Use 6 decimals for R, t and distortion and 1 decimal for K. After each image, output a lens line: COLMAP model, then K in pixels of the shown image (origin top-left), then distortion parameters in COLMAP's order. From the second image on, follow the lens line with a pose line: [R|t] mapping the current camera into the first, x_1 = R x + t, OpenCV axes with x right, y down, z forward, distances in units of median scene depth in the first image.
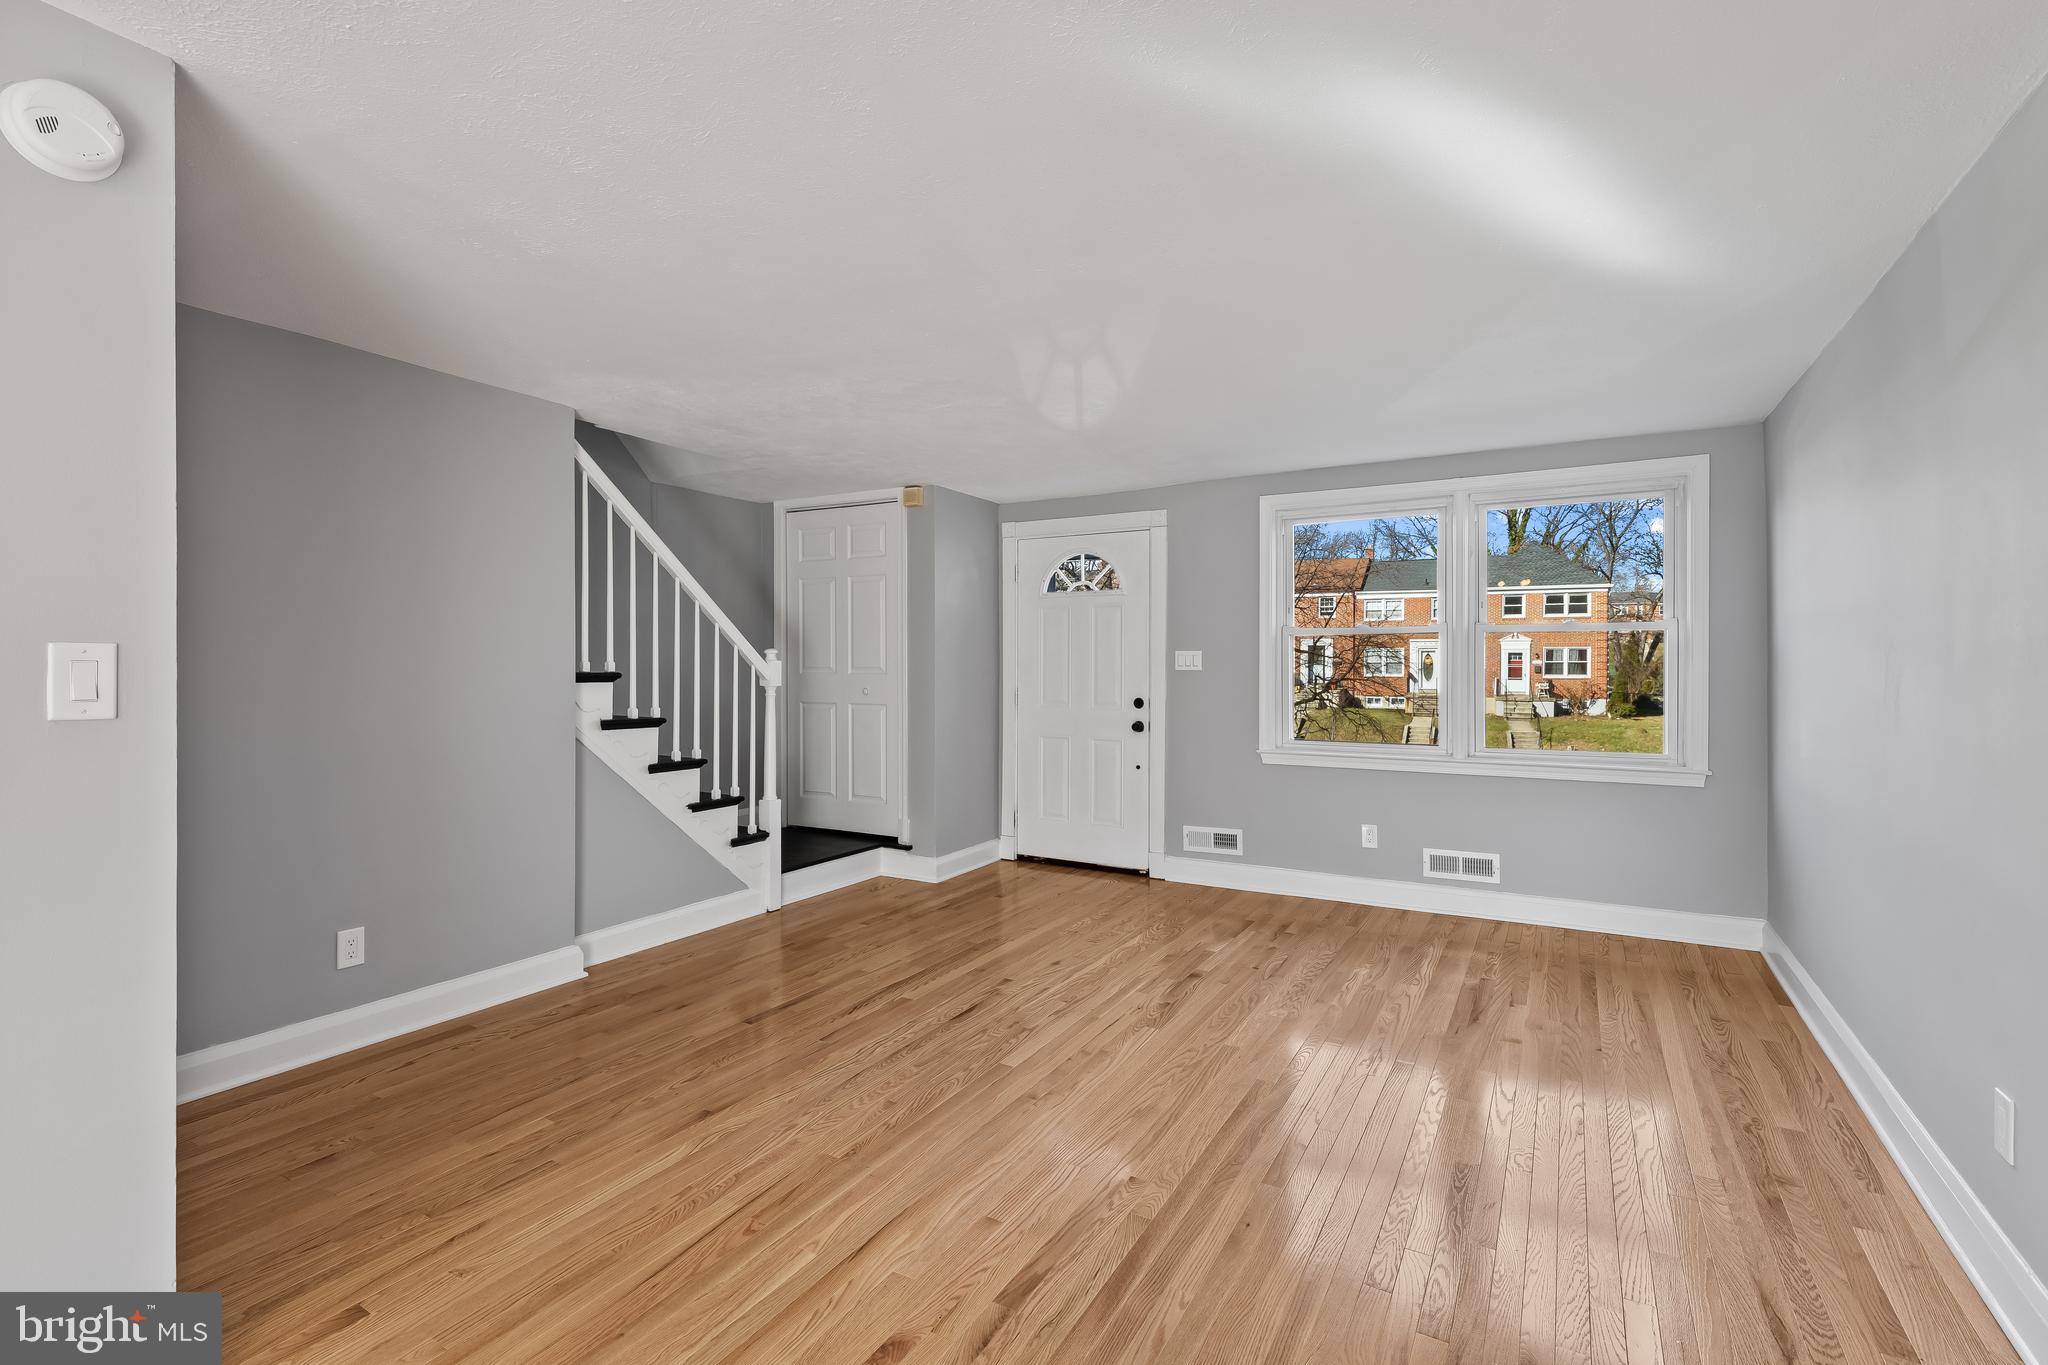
lens RADIAL K [[930.0, 0, 1022.3], [0, 930.0, 669.8], [0, 0, 1]] dist [0.002722, 0.000179]
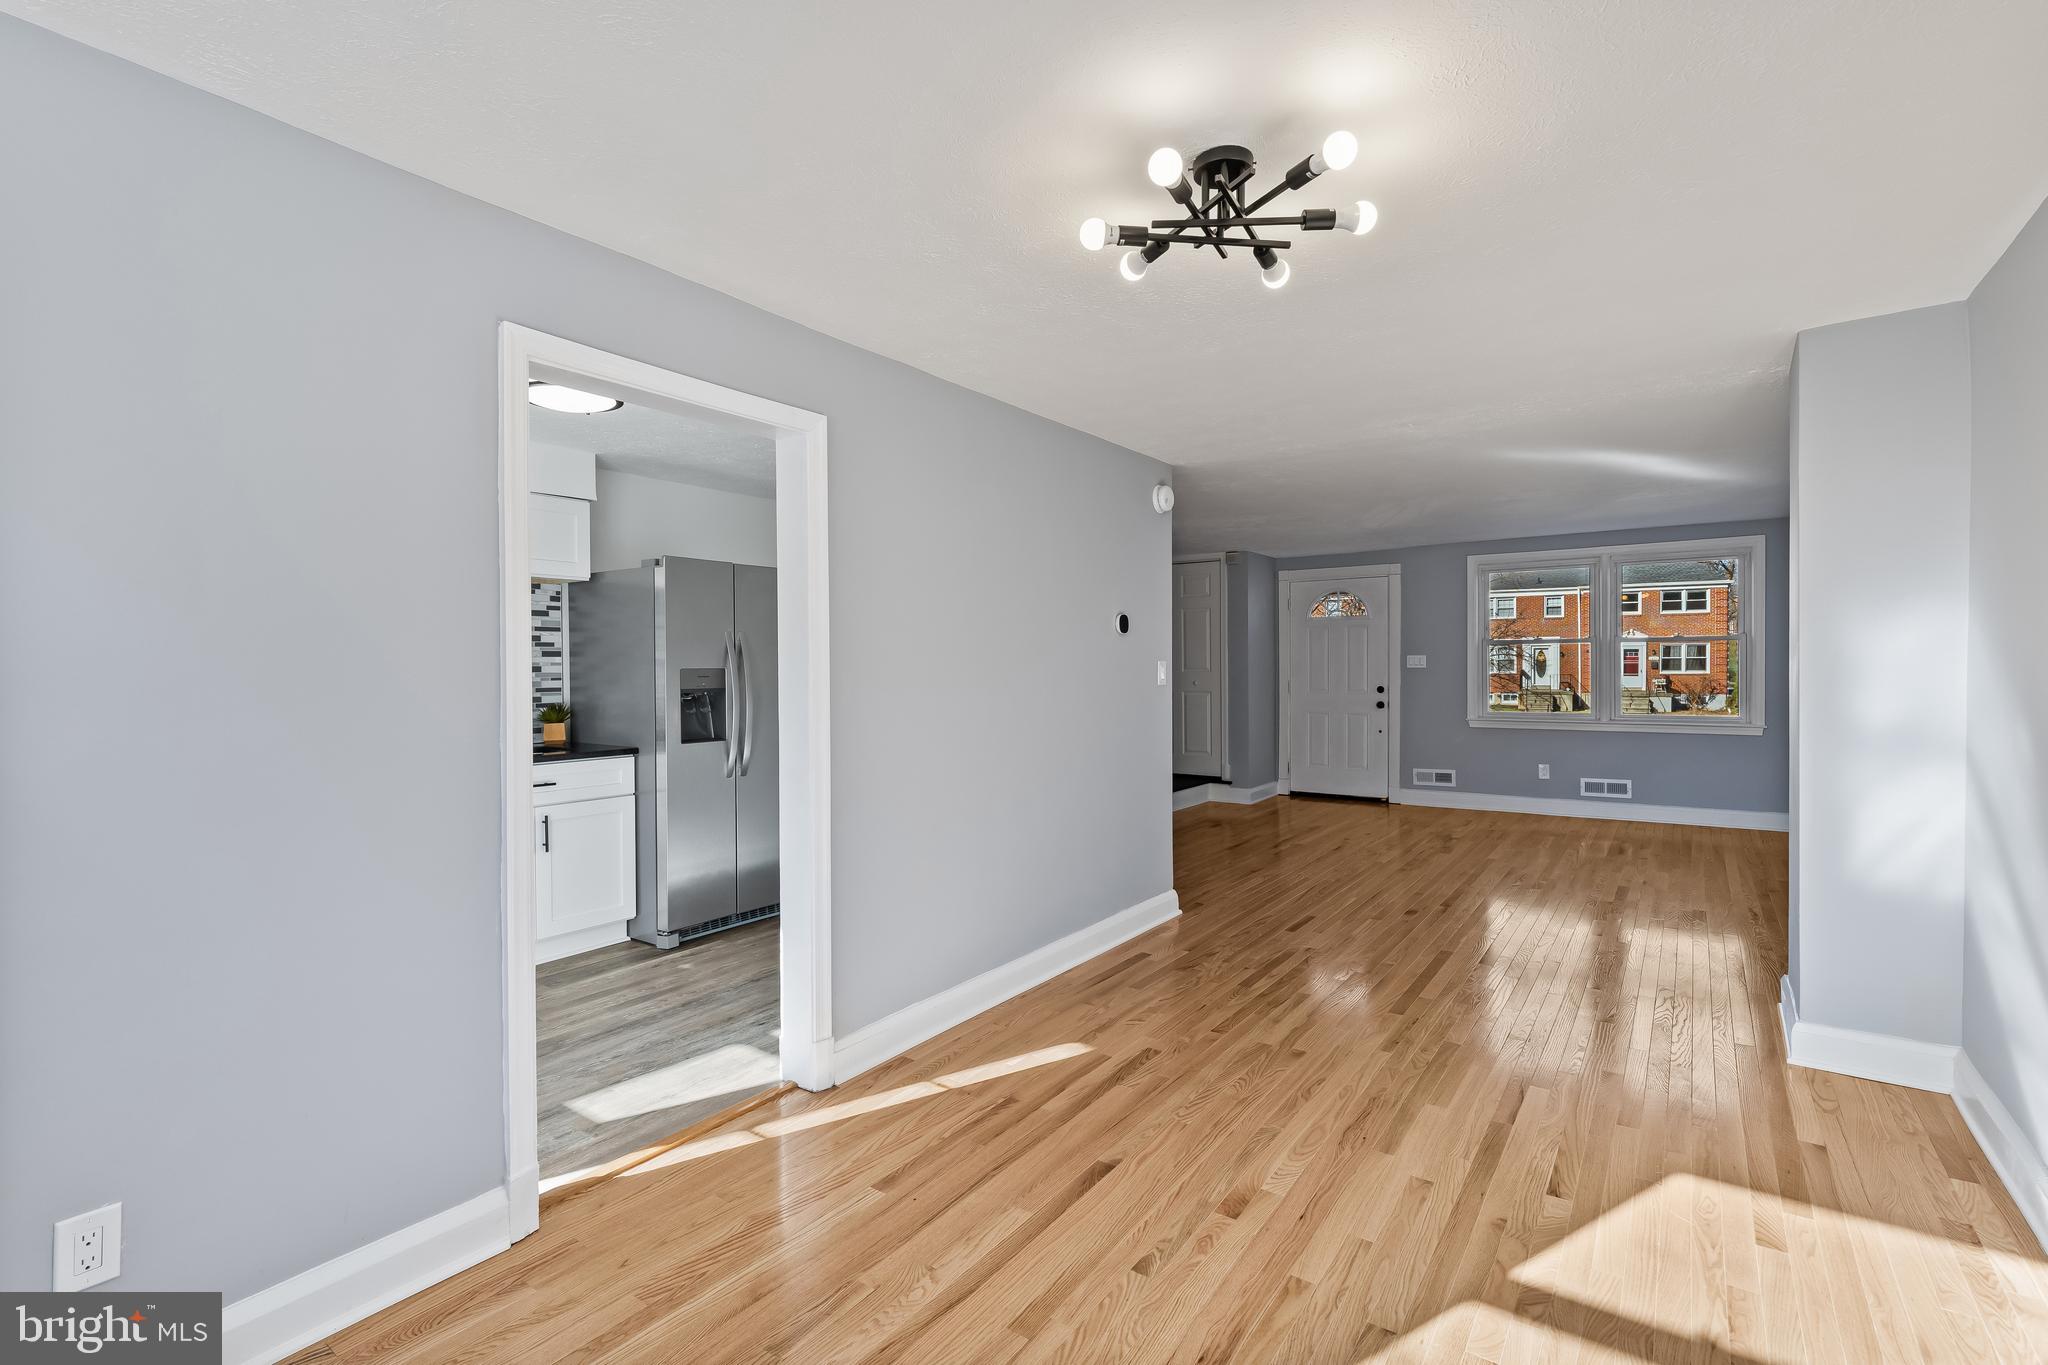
lens RADIAL K [[924.9, 0, 1026.8], [0, 924.9, 675.8], [0, 0, 1]] dist [0.001664, -0.000516]
pose [[0.995929, -0.006669, -0.089897, -0.293988], [0.007224, 0.999957, 0.005856, 0.000055], [0.089854, -0.006482, 0.995934, -0.526849]]
